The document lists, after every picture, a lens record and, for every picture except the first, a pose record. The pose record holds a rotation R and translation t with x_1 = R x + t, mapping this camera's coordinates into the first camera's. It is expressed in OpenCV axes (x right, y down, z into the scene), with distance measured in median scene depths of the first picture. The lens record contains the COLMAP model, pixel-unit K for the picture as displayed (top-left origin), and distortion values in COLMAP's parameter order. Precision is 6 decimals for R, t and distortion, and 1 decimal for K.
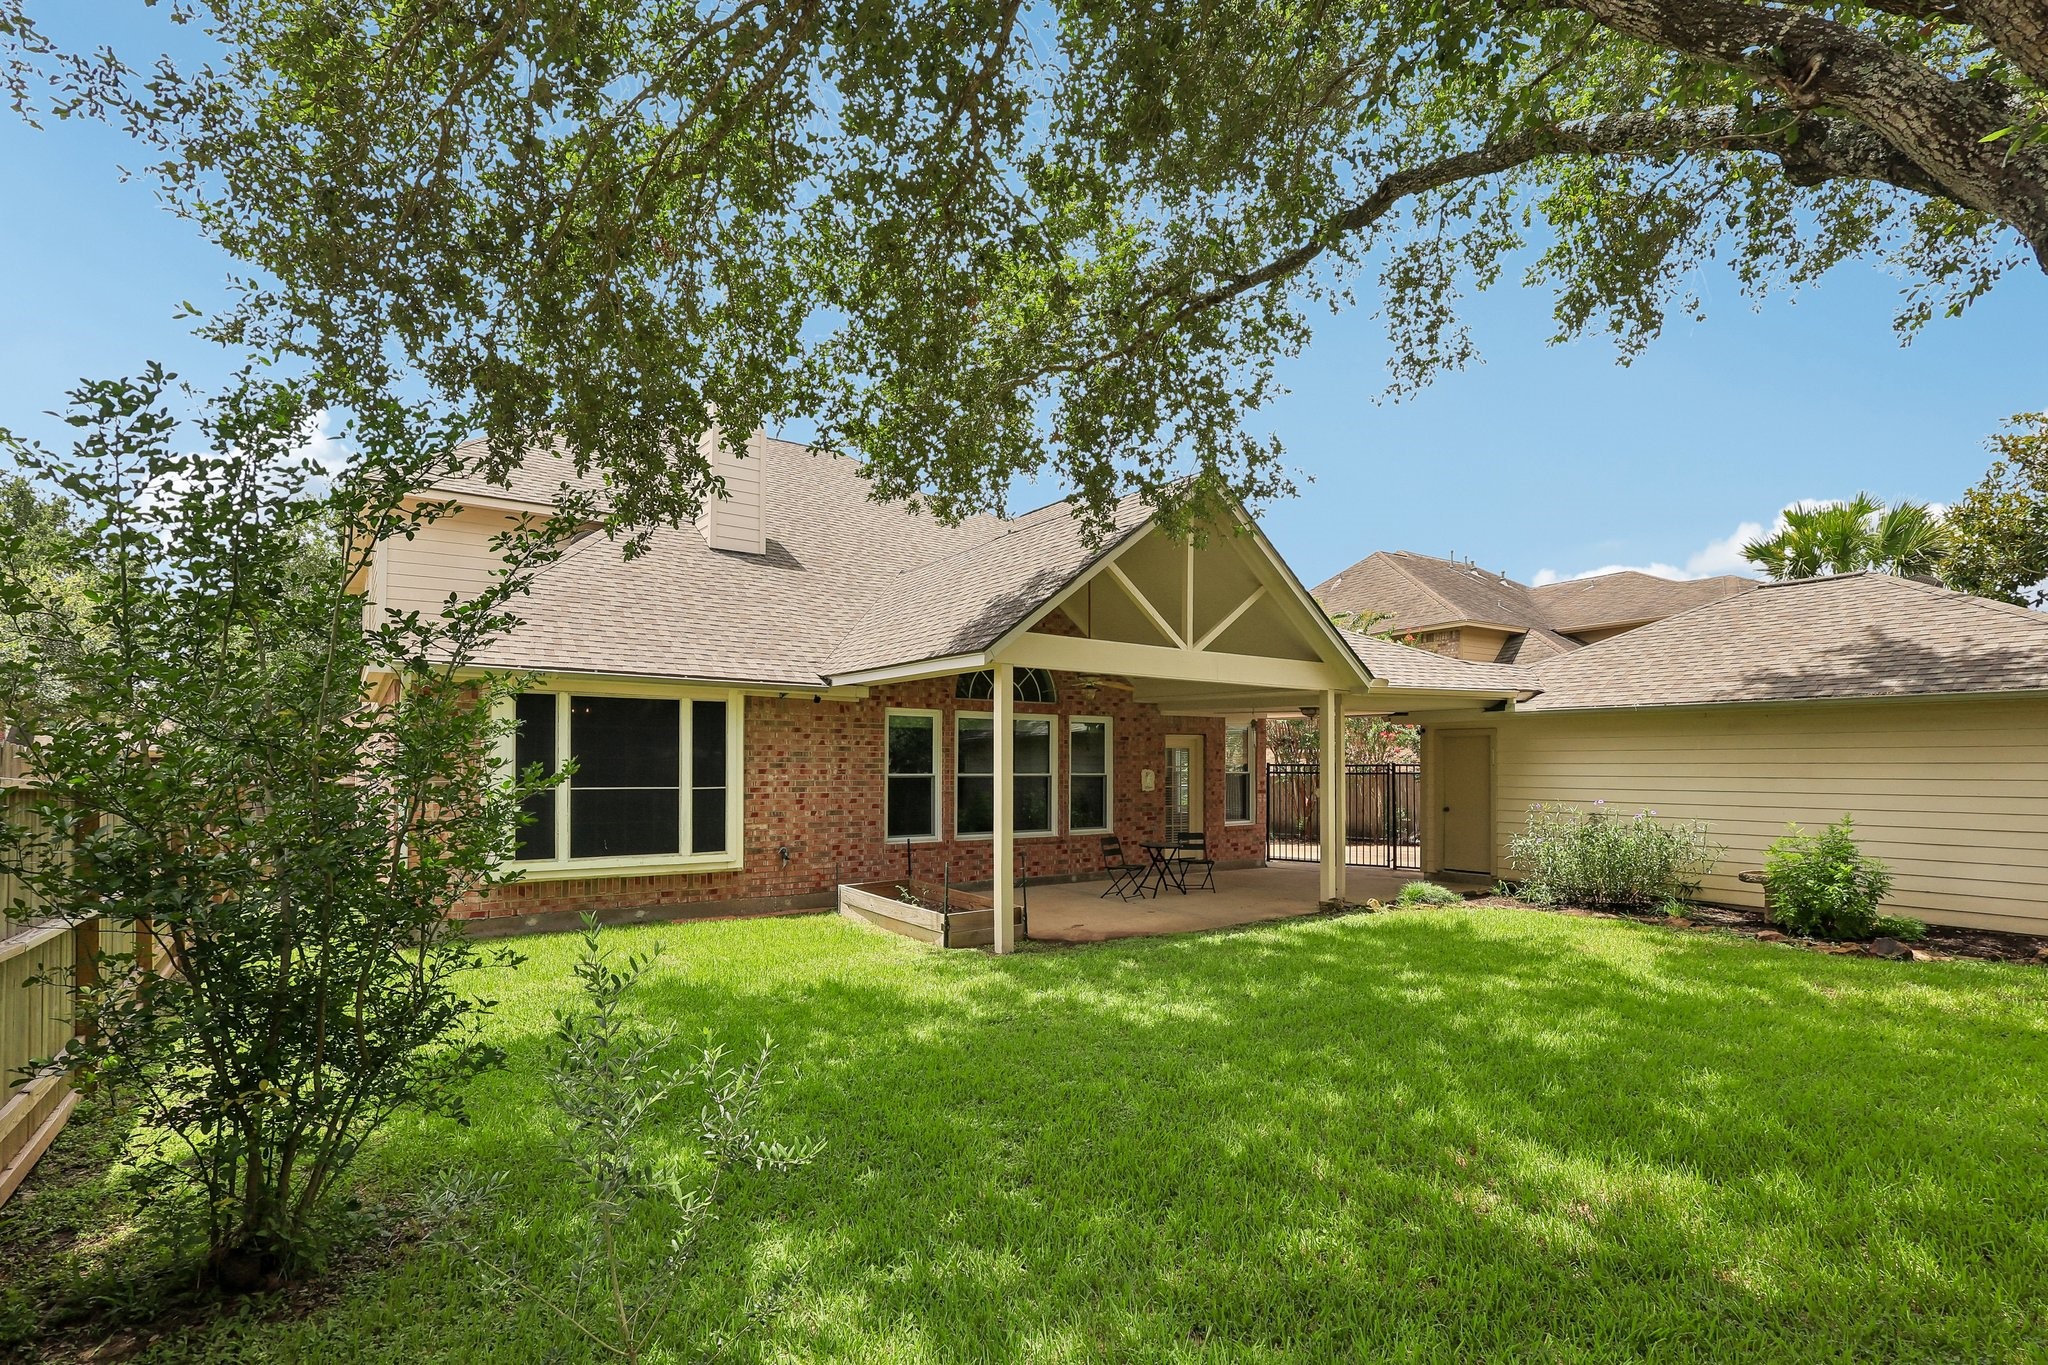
lens RADIAL K [[969.1, 0, 1023.5], [0, 969.1, 768.7], [0, 0, 1]] dist [0.000034, -0.000115]
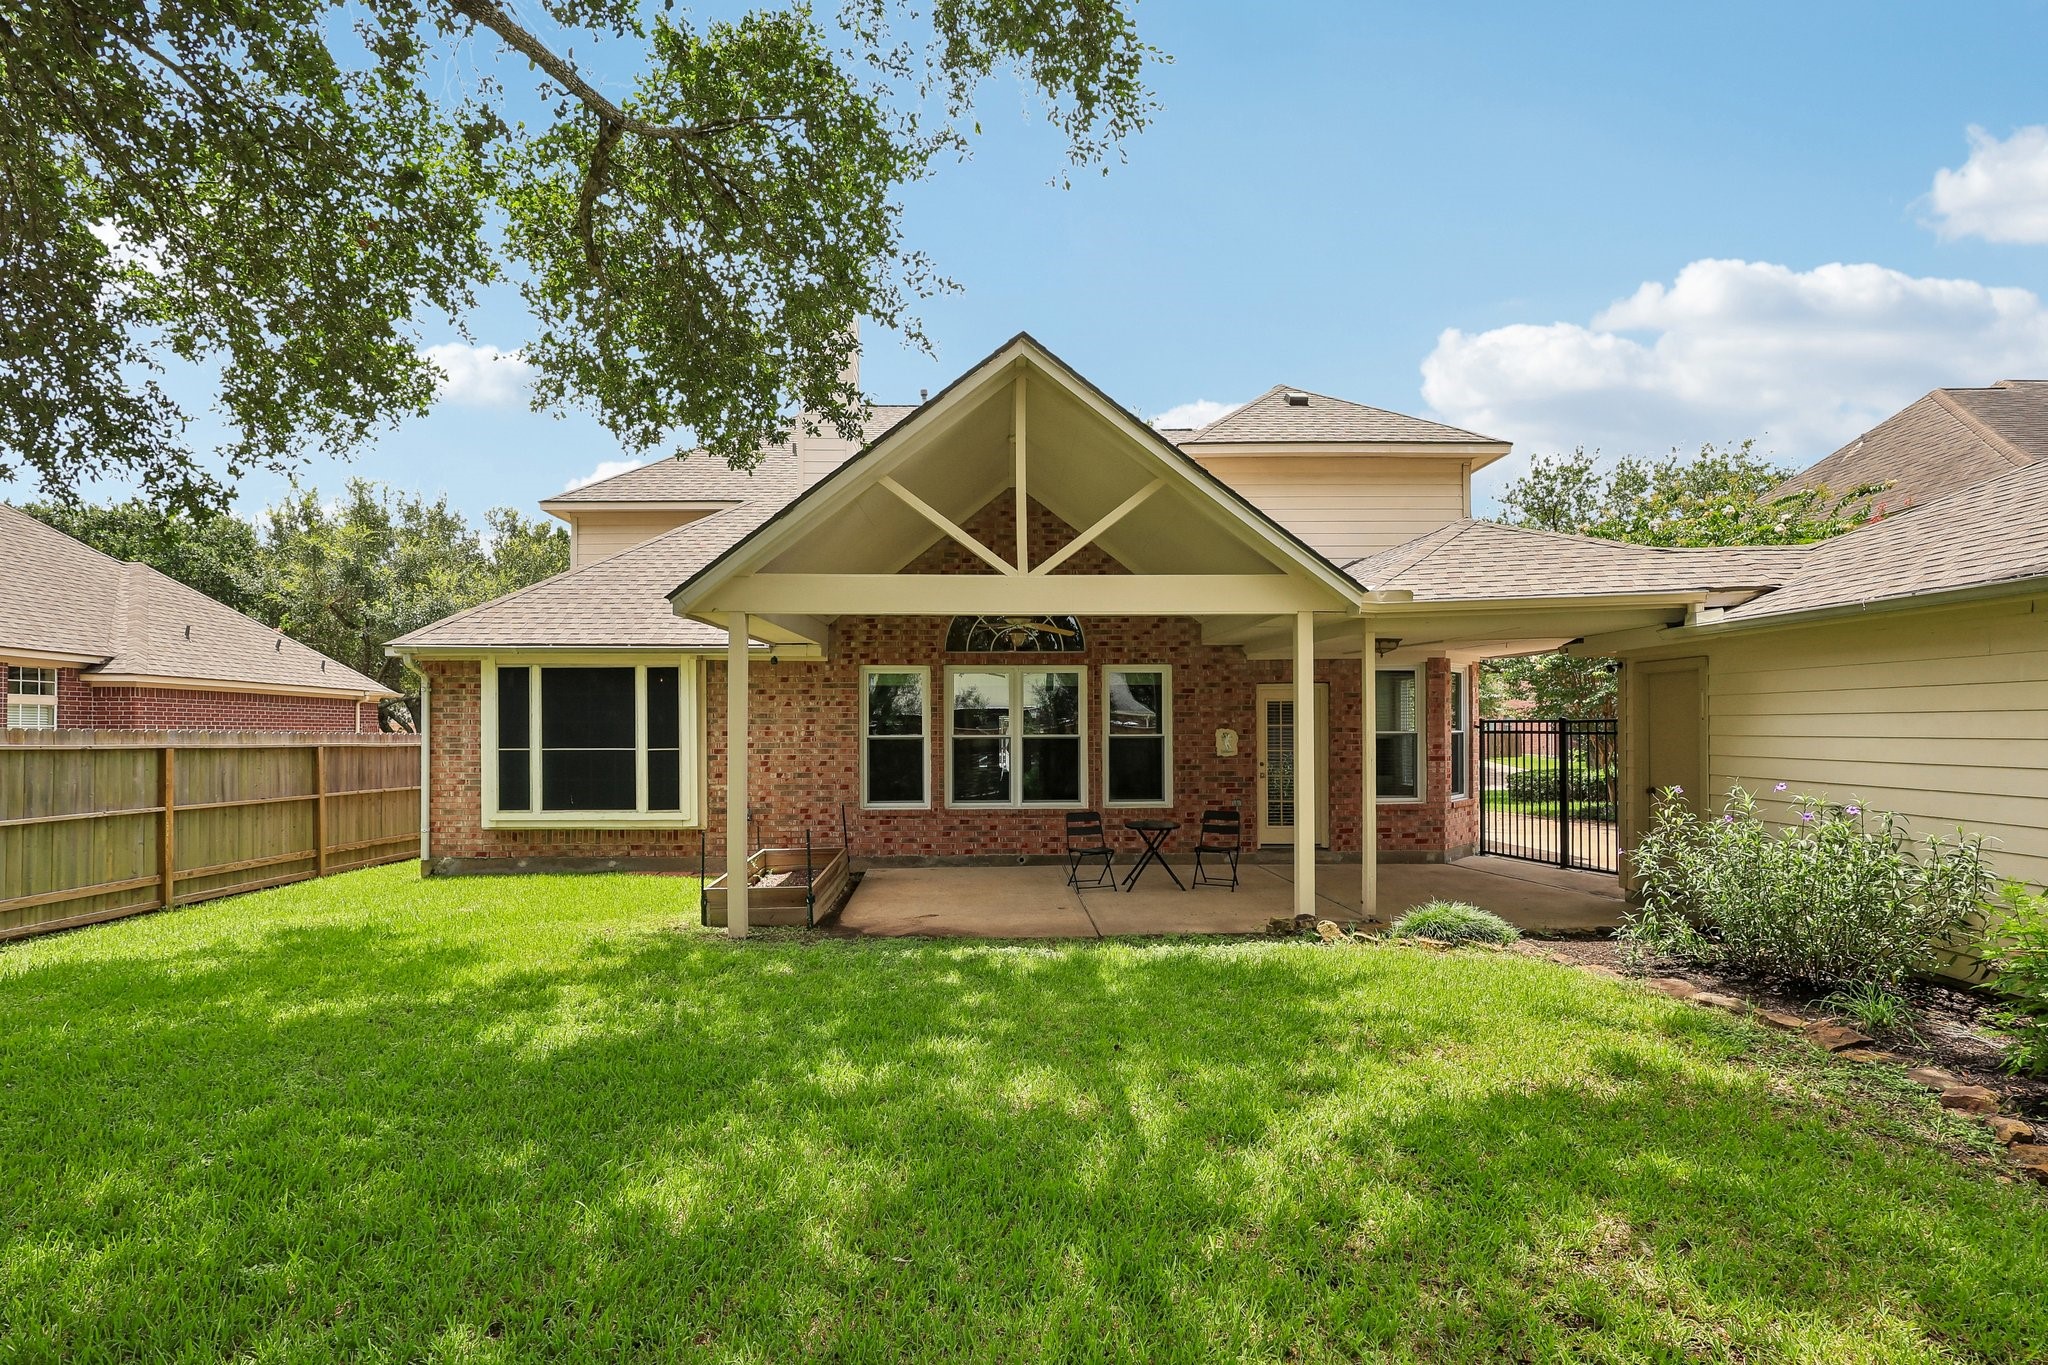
lens RADIAL K [[947.3, 0, 1025.8], [0, 947.3, 729.0], [0, 0, 1]] dist [0.000169, -0.000165]
pose [[0.831462, -0.005720, -0.555552, 0.577363], [0.005519, 0.999983, -0.002035, 0.001982], [0.555554, -0.001374, 0.831479, 0.360804]]
